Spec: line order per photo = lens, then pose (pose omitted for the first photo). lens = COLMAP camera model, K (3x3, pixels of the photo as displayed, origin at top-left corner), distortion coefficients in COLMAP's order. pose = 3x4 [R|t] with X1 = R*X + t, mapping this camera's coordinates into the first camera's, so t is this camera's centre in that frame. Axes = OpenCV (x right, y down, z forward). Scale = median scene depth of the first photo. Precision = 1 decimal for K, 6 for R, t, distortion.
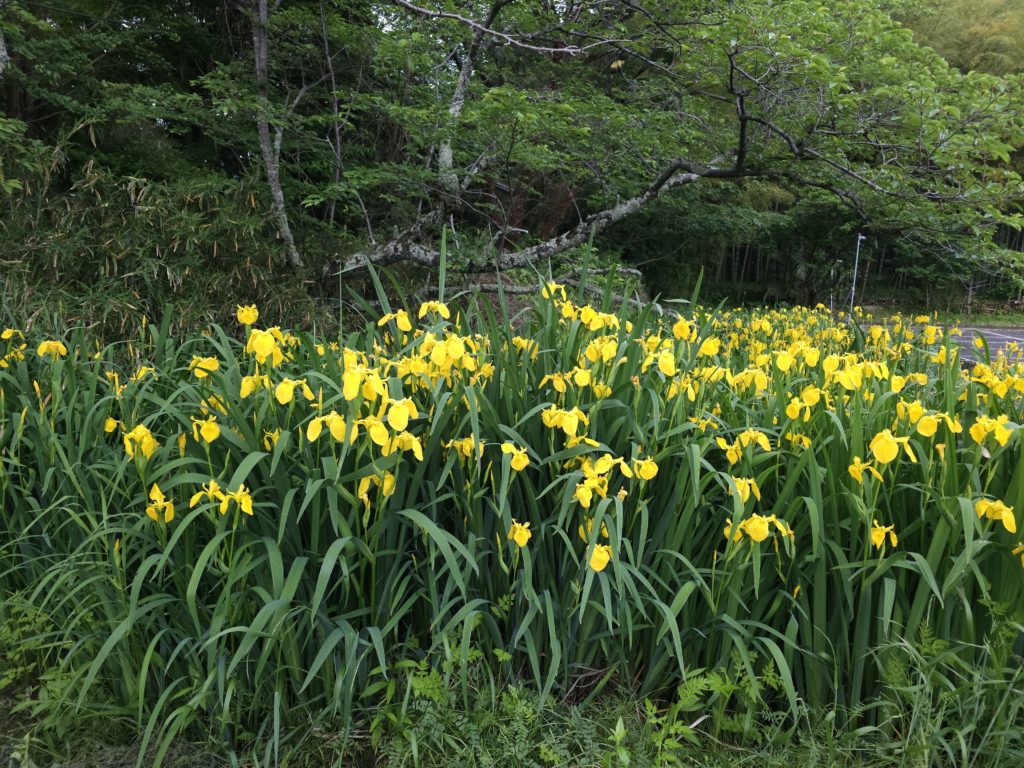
lens RADIAL K [[683.7, 0, 512.0], [0, 683.7, 384.0], [0, 0, 1]] dist [0.017554, 0.000627]
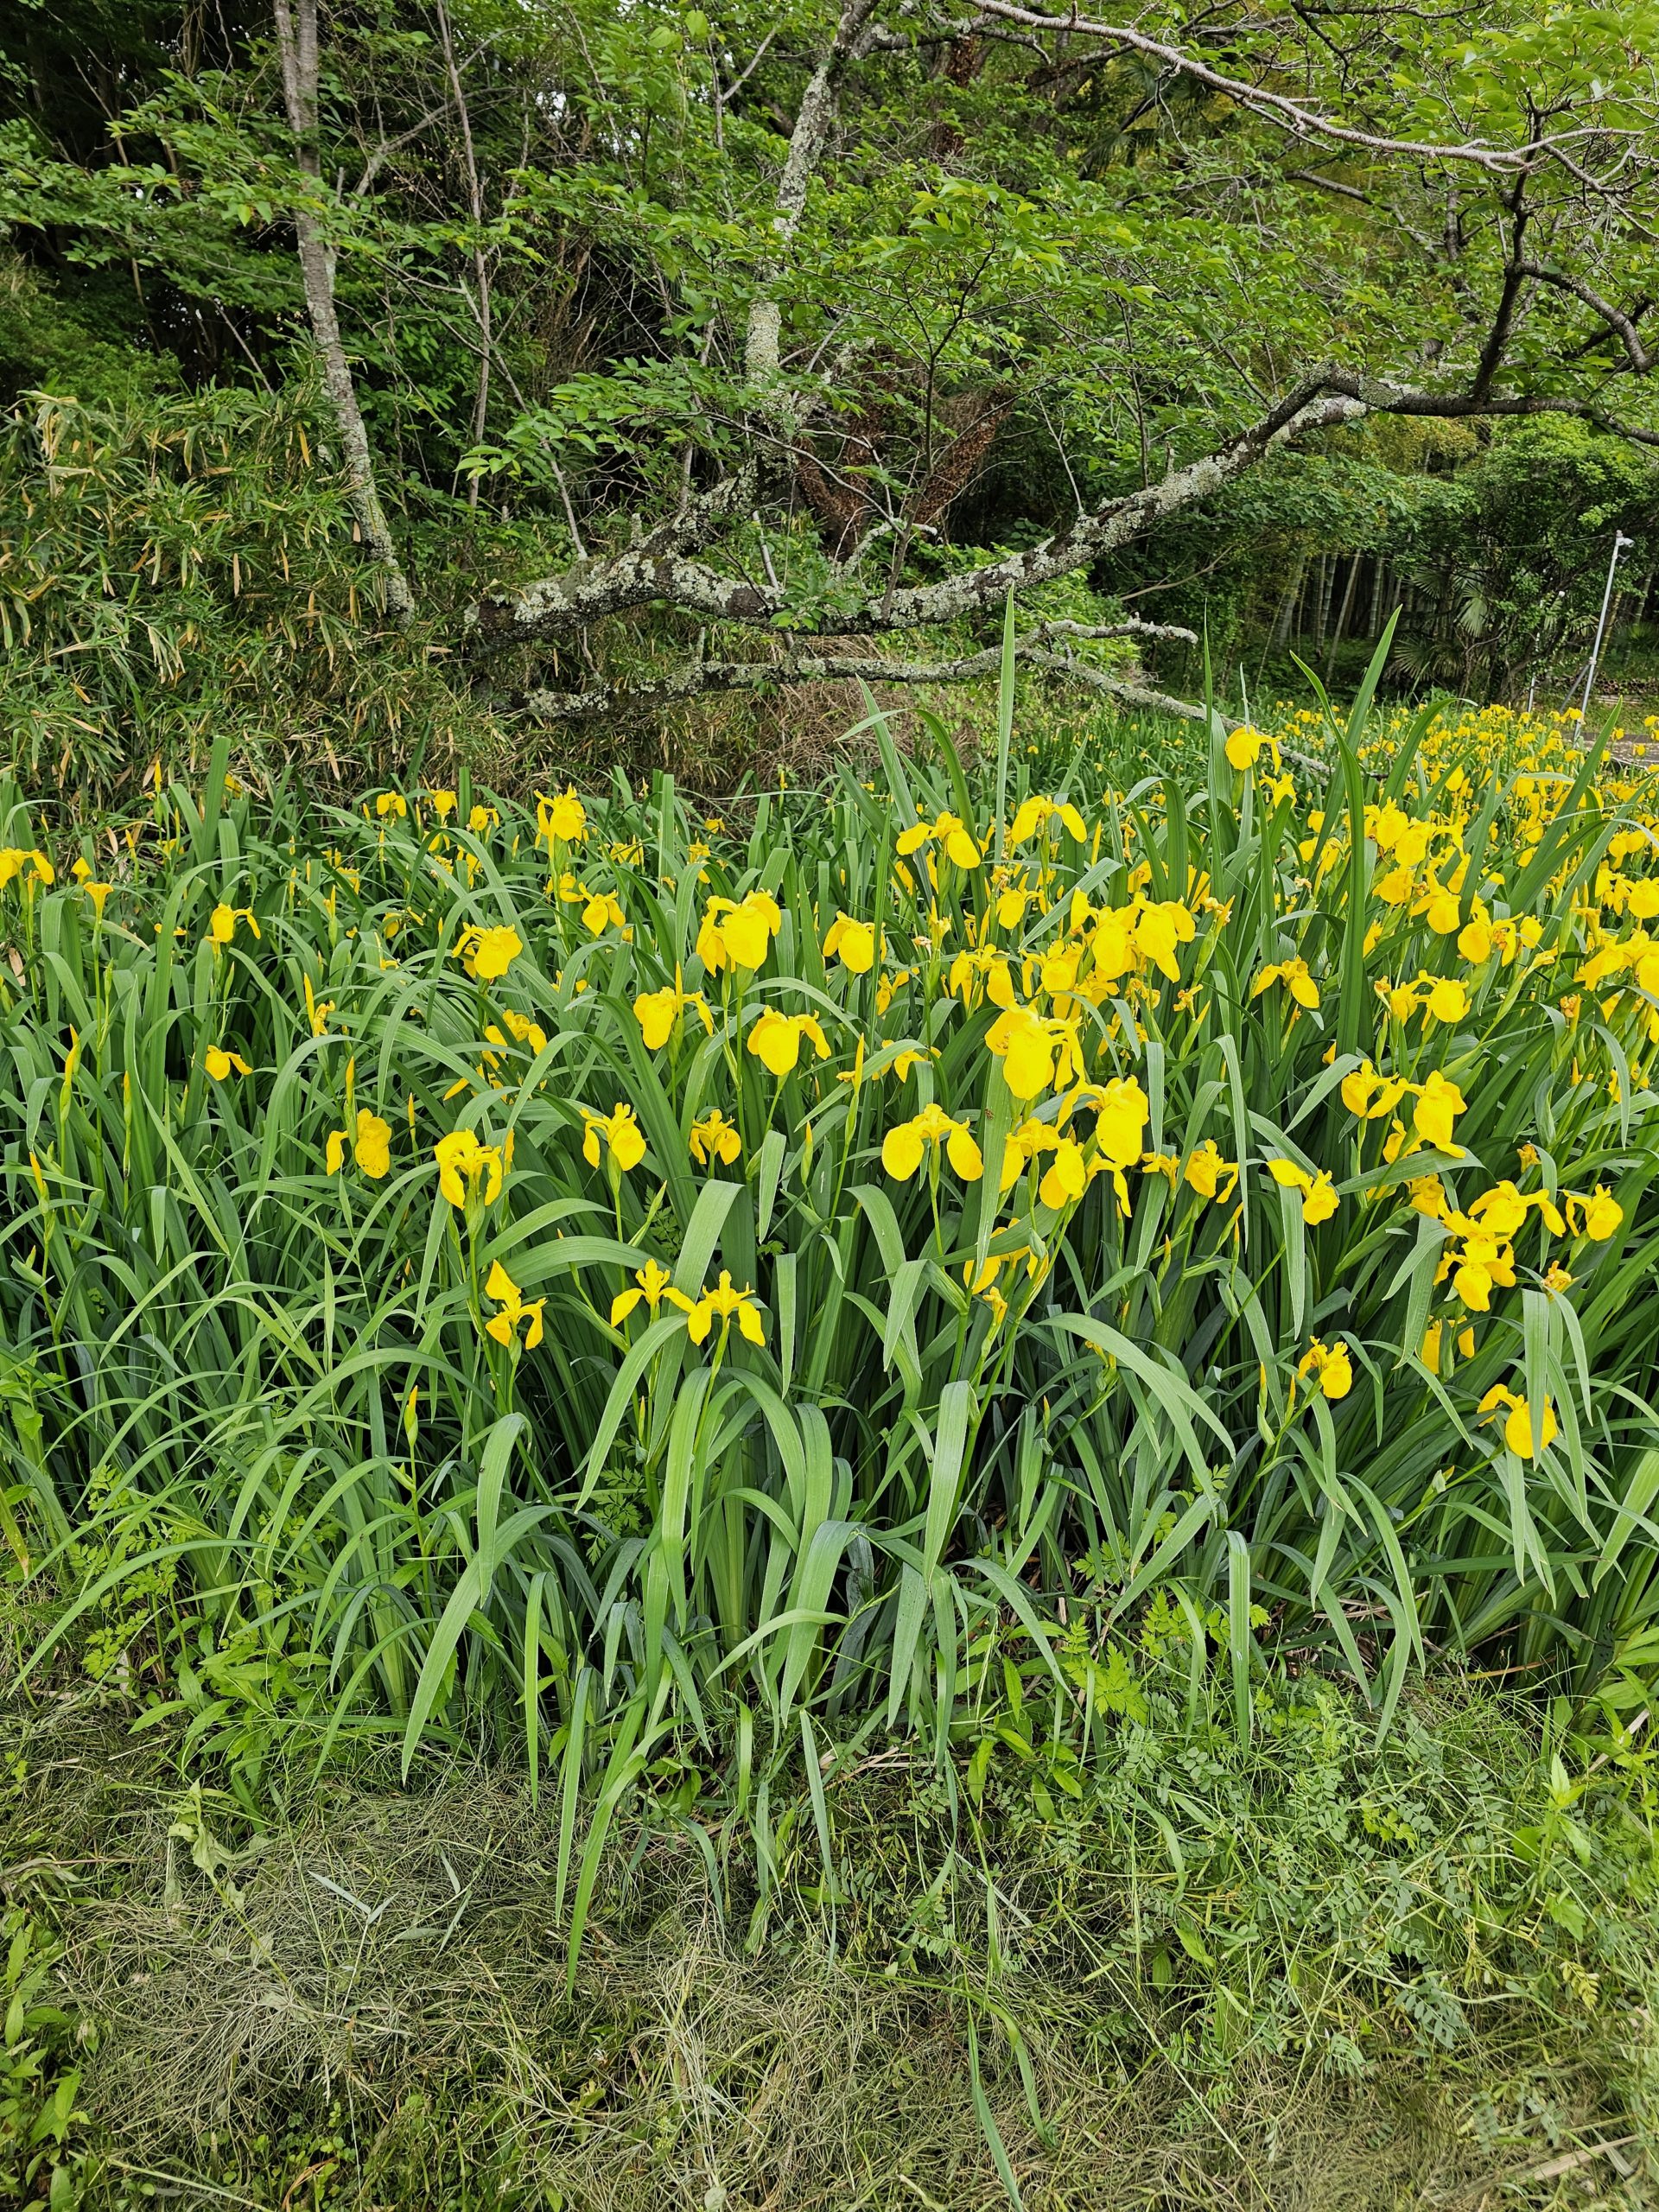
lens RADIAL K [[1490.0, 0, 829.5], [0, 1490.0, 1106.0], [0, 0, 1]] dist [0.008290, -0.001242]
pose [[0.999034, 0.000257, 0.043947, -0.095674], [-0.007681, 0.985612, 0.168850, -0.028995], [-0.043271, -0.169024, 0.984662, 0.028580]]
